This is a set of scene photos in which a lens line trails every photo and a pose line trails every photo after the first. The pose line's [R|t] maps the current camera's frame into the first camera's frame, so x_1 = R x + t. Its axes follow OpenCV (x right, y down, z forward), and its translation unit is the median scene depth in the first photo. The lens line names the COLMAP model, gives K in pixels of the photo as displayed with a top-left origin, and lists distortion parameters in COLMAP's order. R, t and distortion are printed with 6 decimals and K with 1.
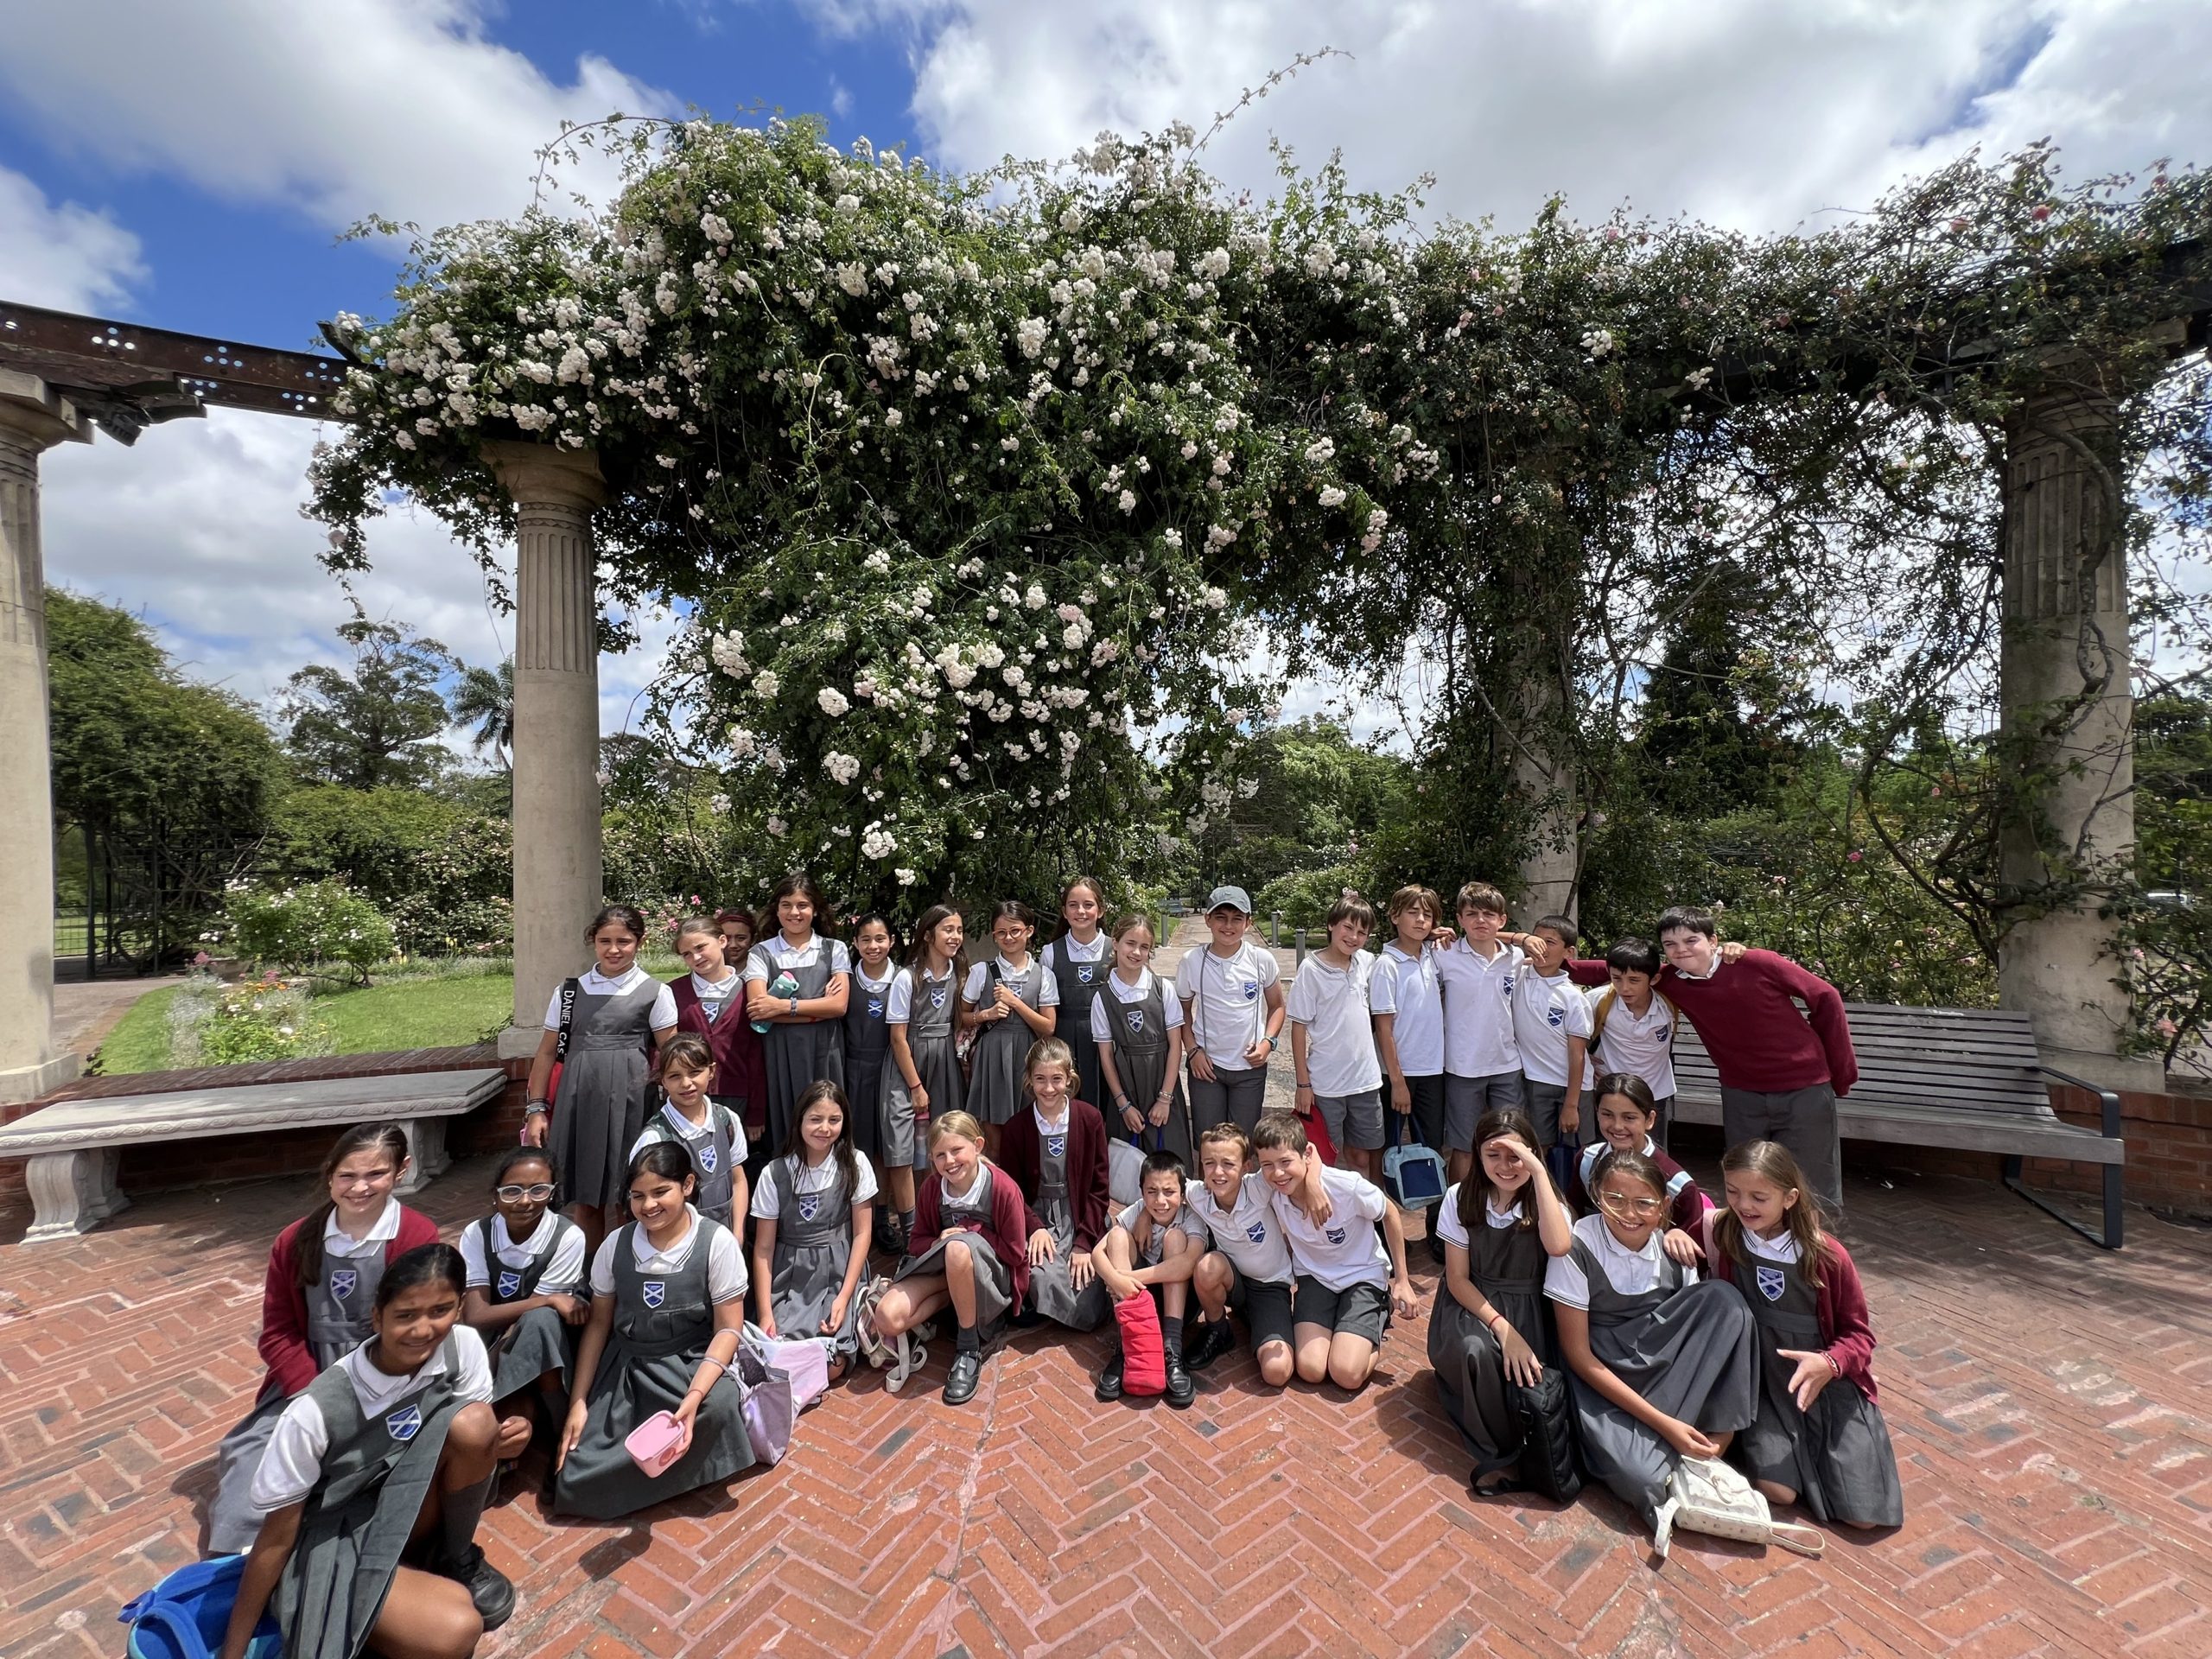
lens RADIAL K [[888.0, 0, 1104.6], [0, 888.0, 832.9], [0, 0, 1]] dist [-0.001456, 0.000201]
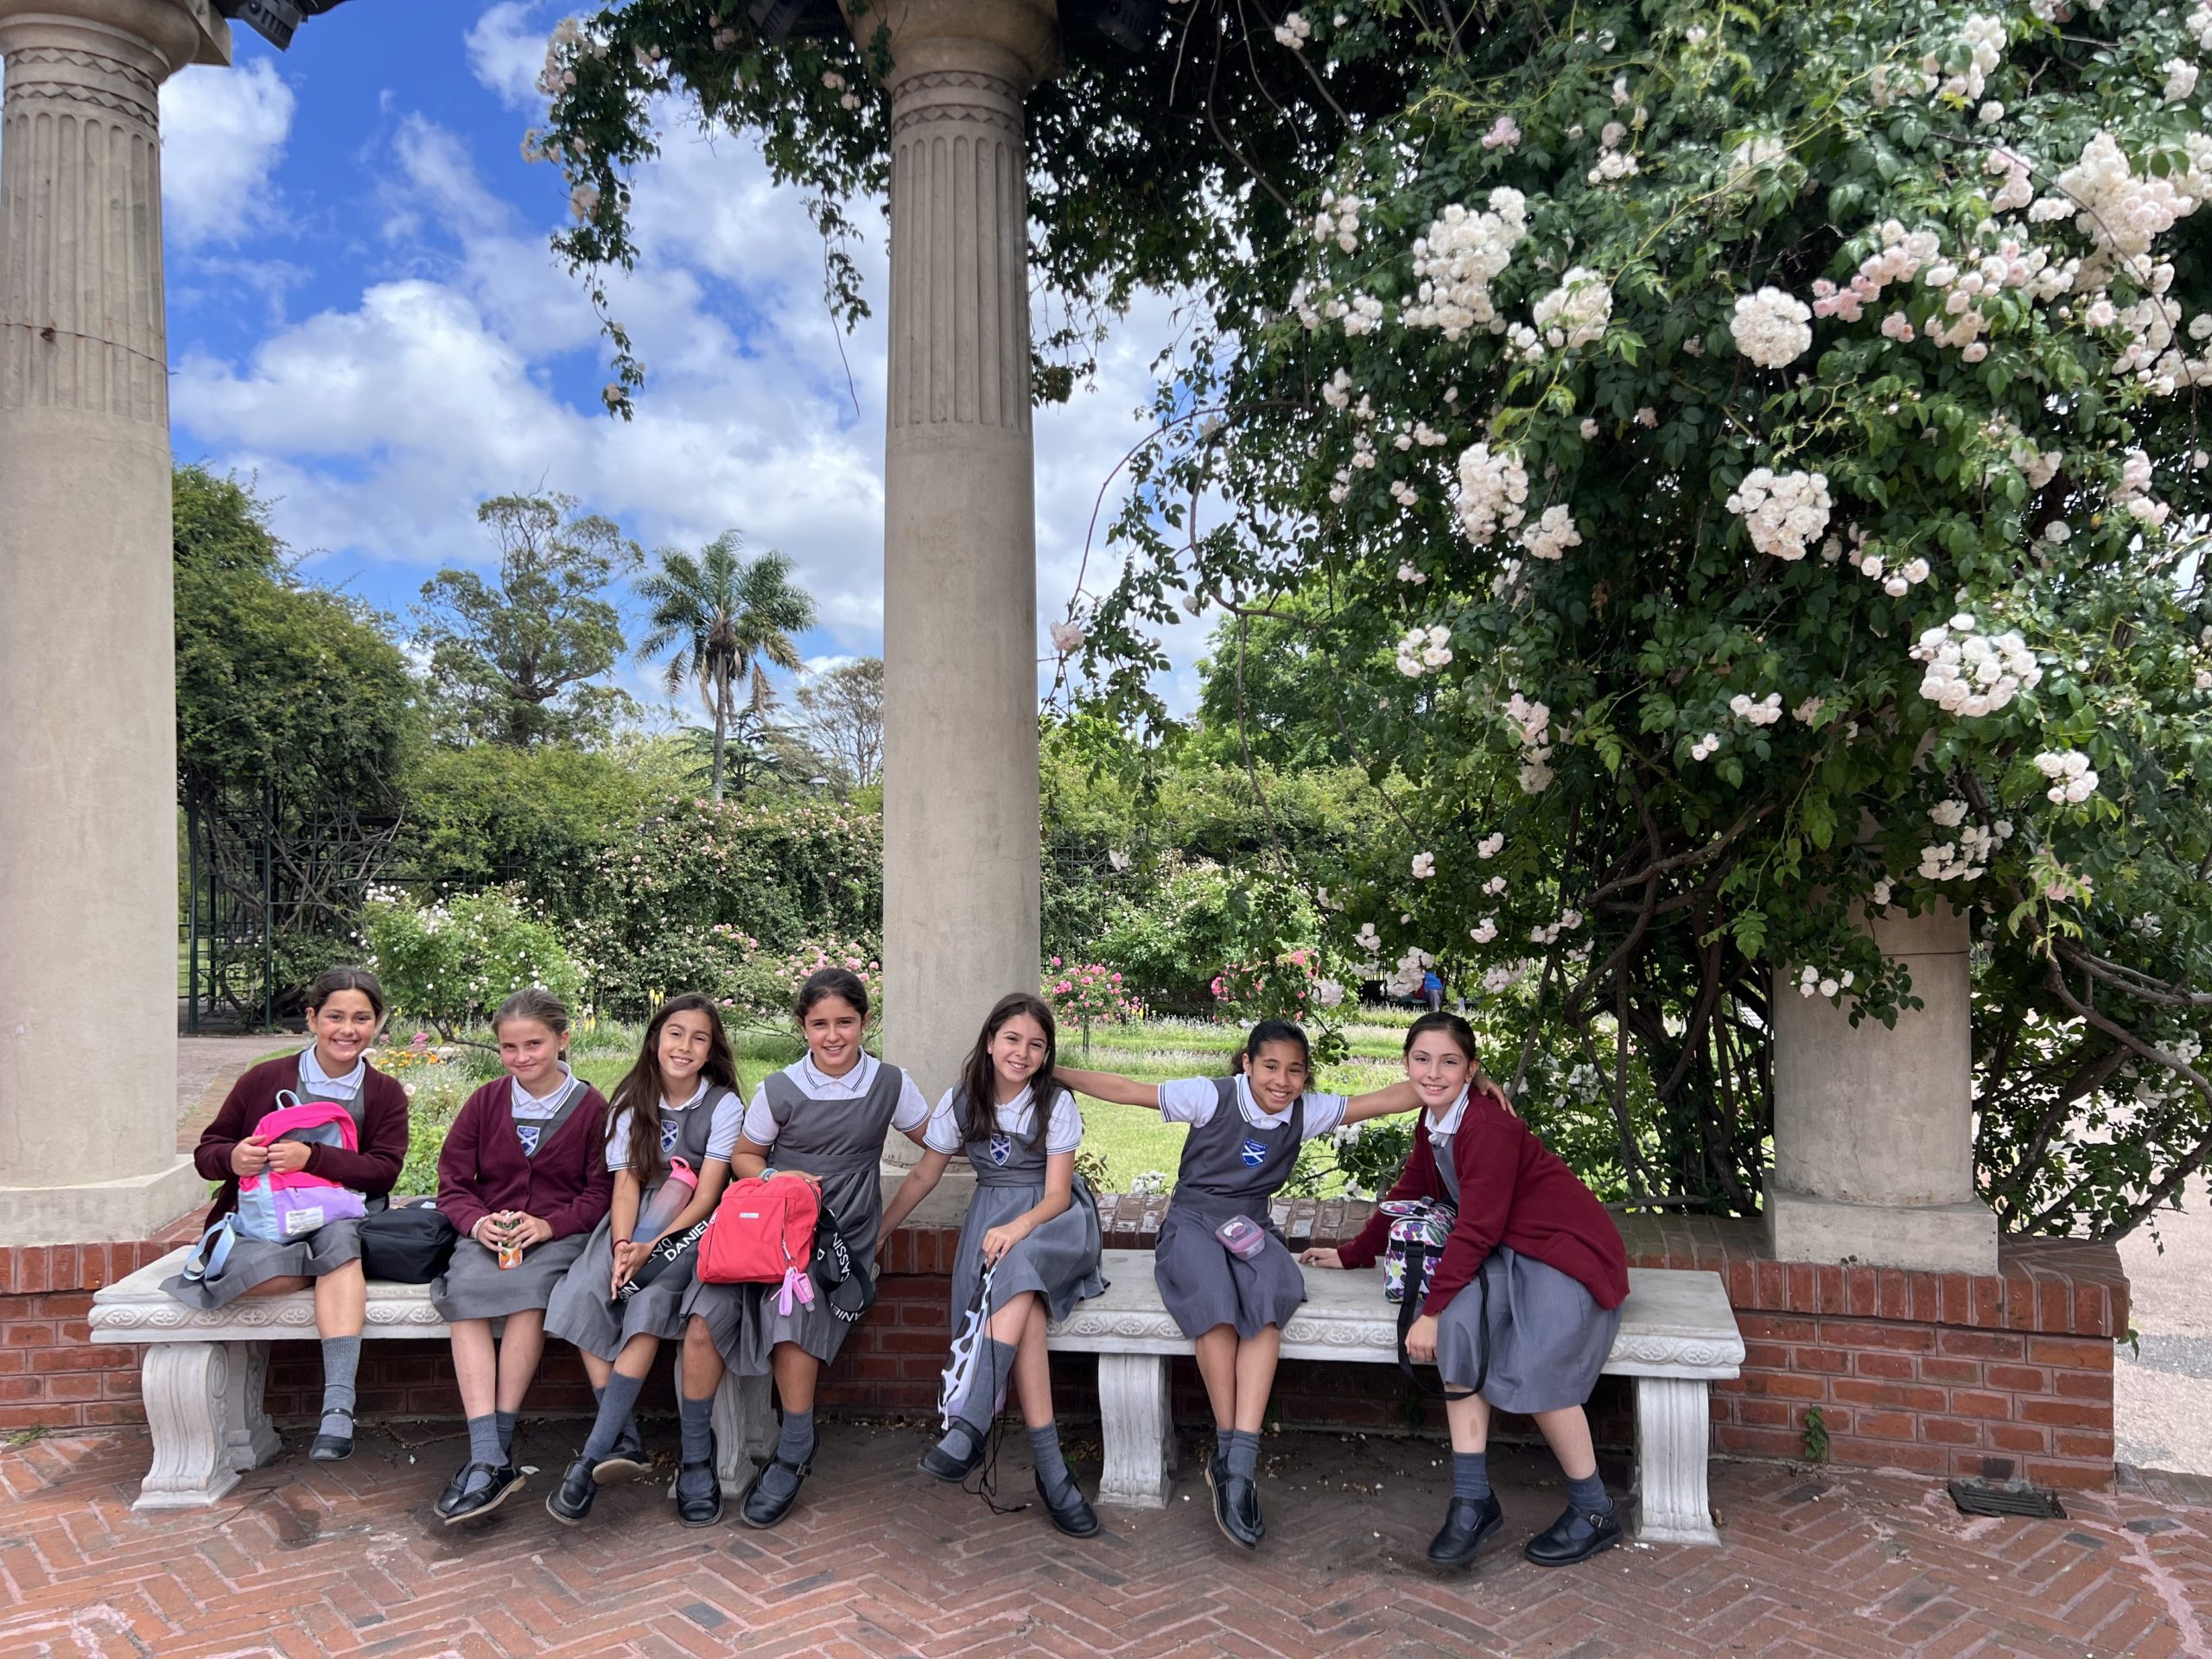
lens RADIAL K [[1667.4, 0, 1095.1], [0, 1667.4, 824.8], [0, 0, 1]] dist [0.030321, -0.031979]
pose [[0.937898, 0.000069, -0.346912, -0.275669], [-0.002244, 0.999980, -0.005870, 0.050631], [0.346905, 0.006284, 0.937879, 0.209321]]
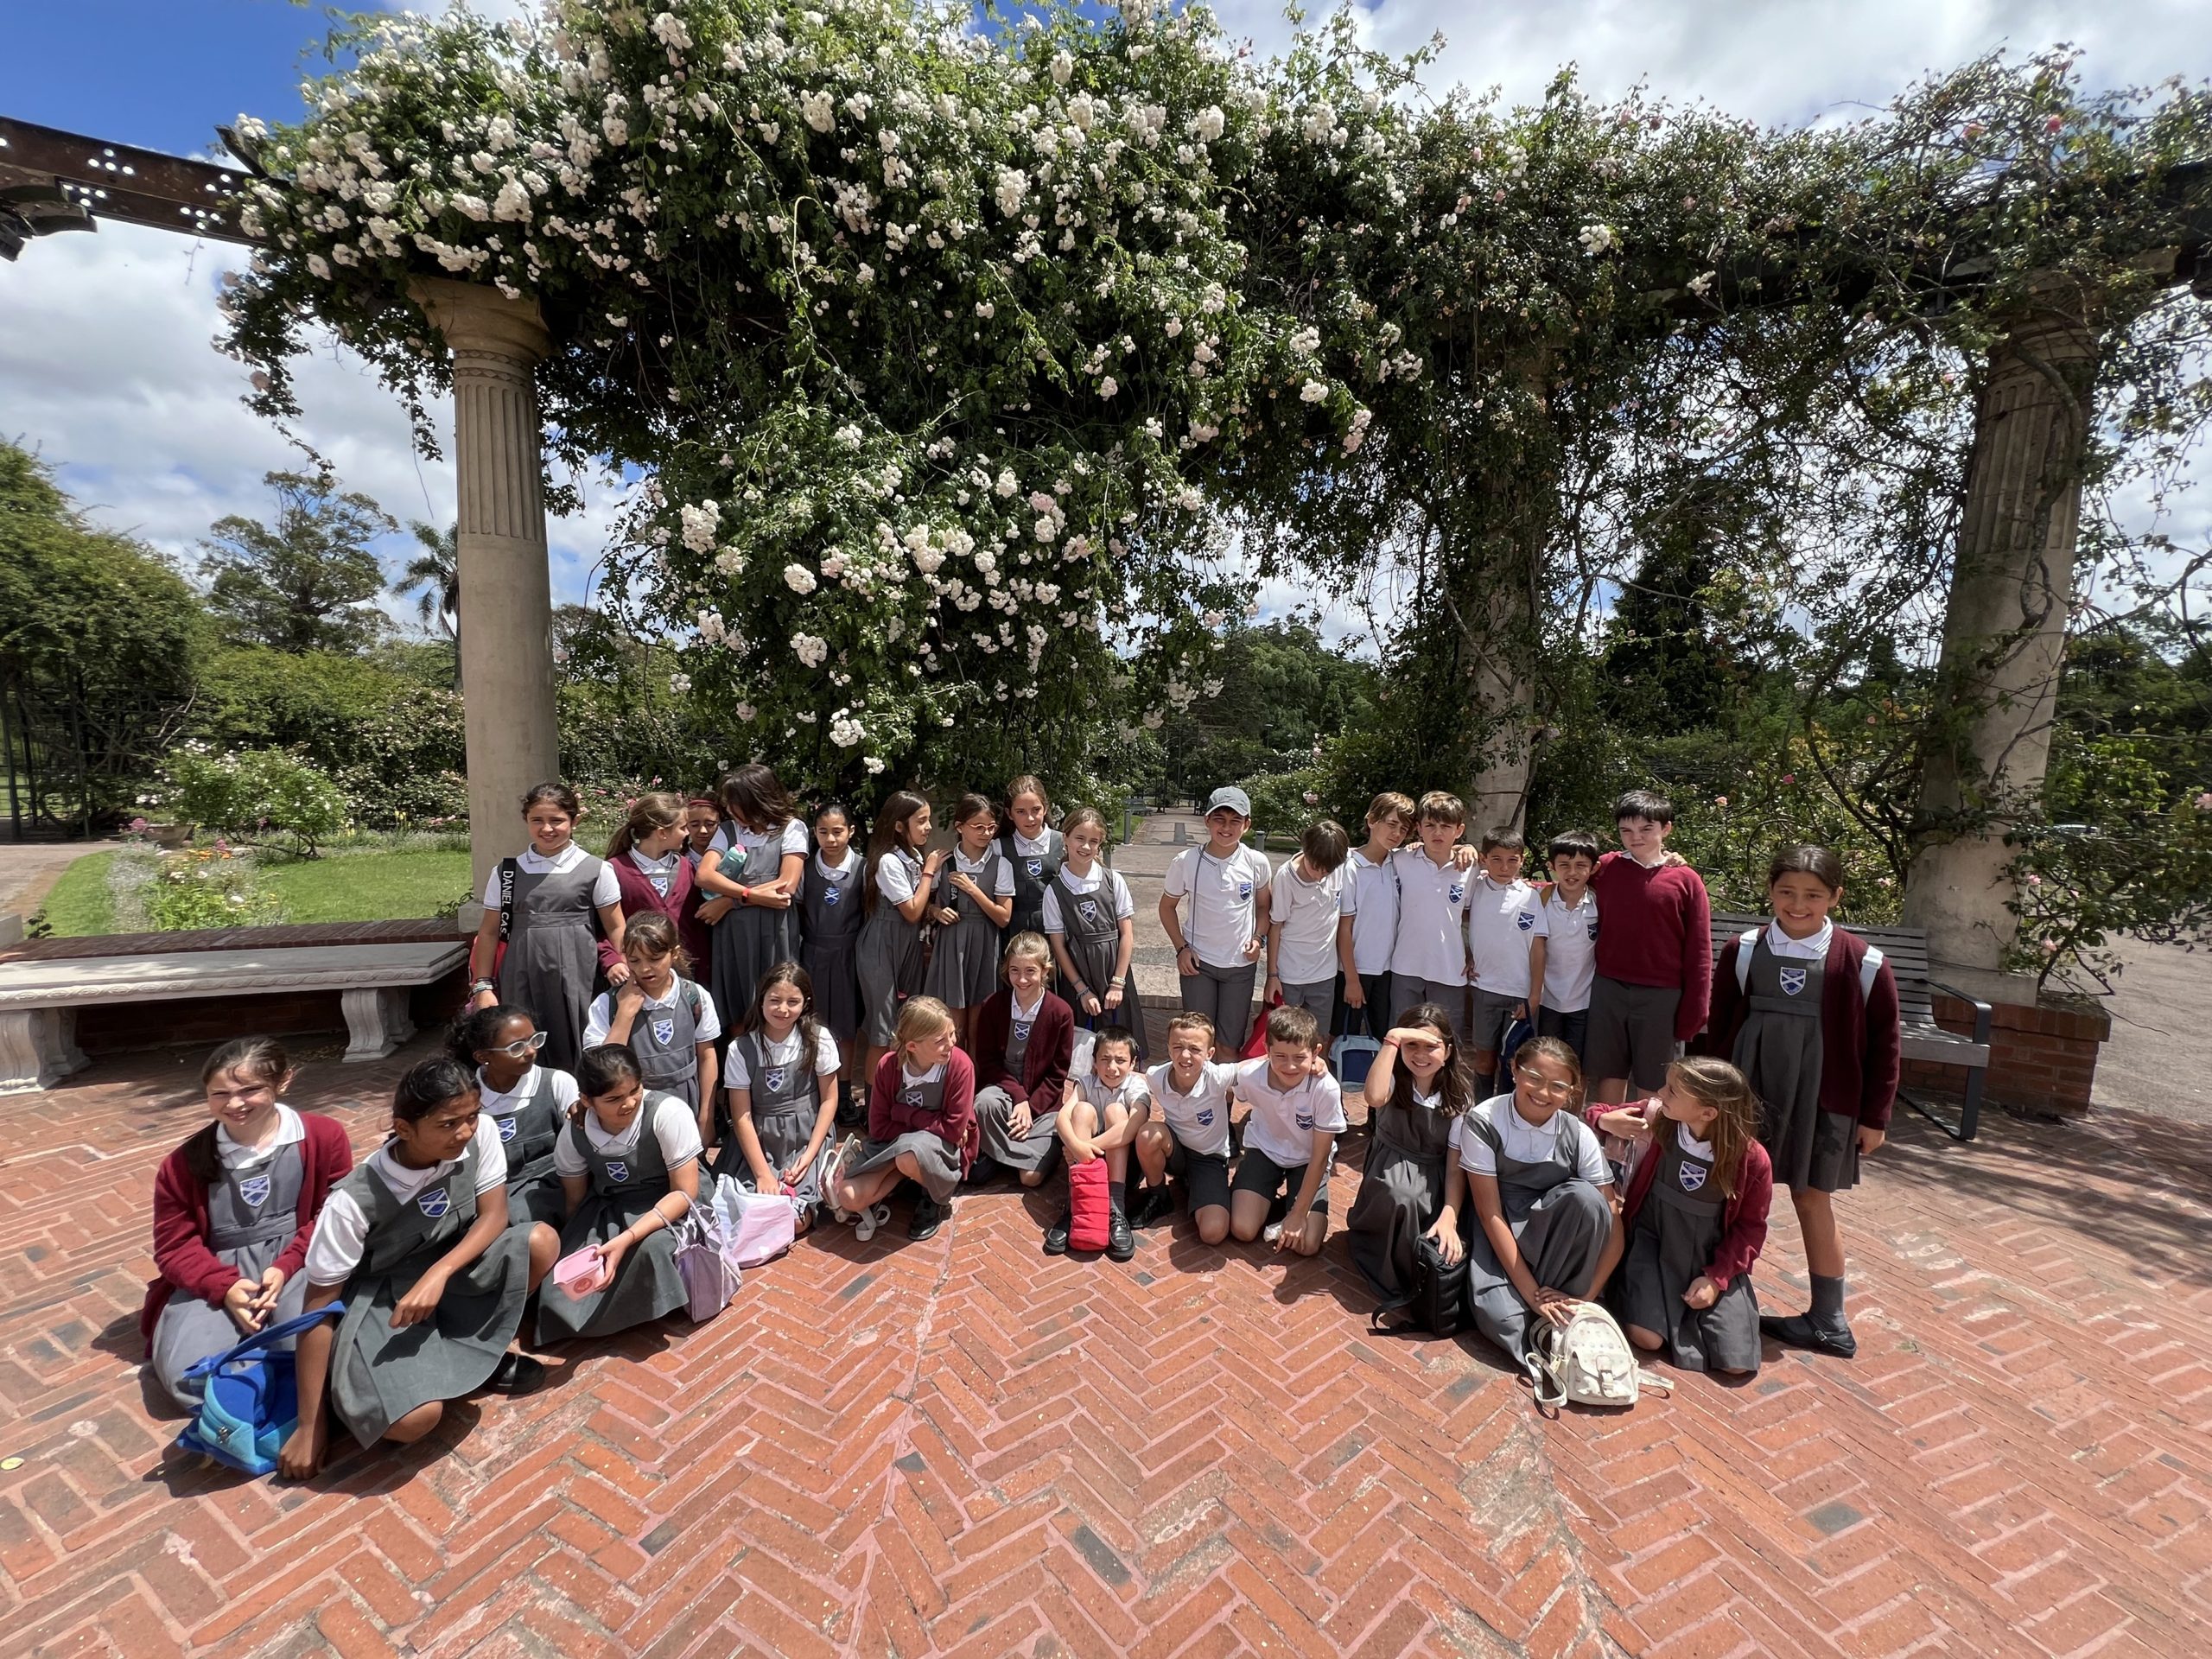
lens RADIAL K [[888.0, 0, 1105.6], [0, 888.0, 832.8], [0, 0, 1]] dist [-0.001456, 0.000201]
pose [[0.998589, 0.032751, 0.041795, 0.002025], [-0.037374, 0.992652, 0.115092, -0.000146], [-0.037718, -0.116491, 0.992475, -0.013238]]
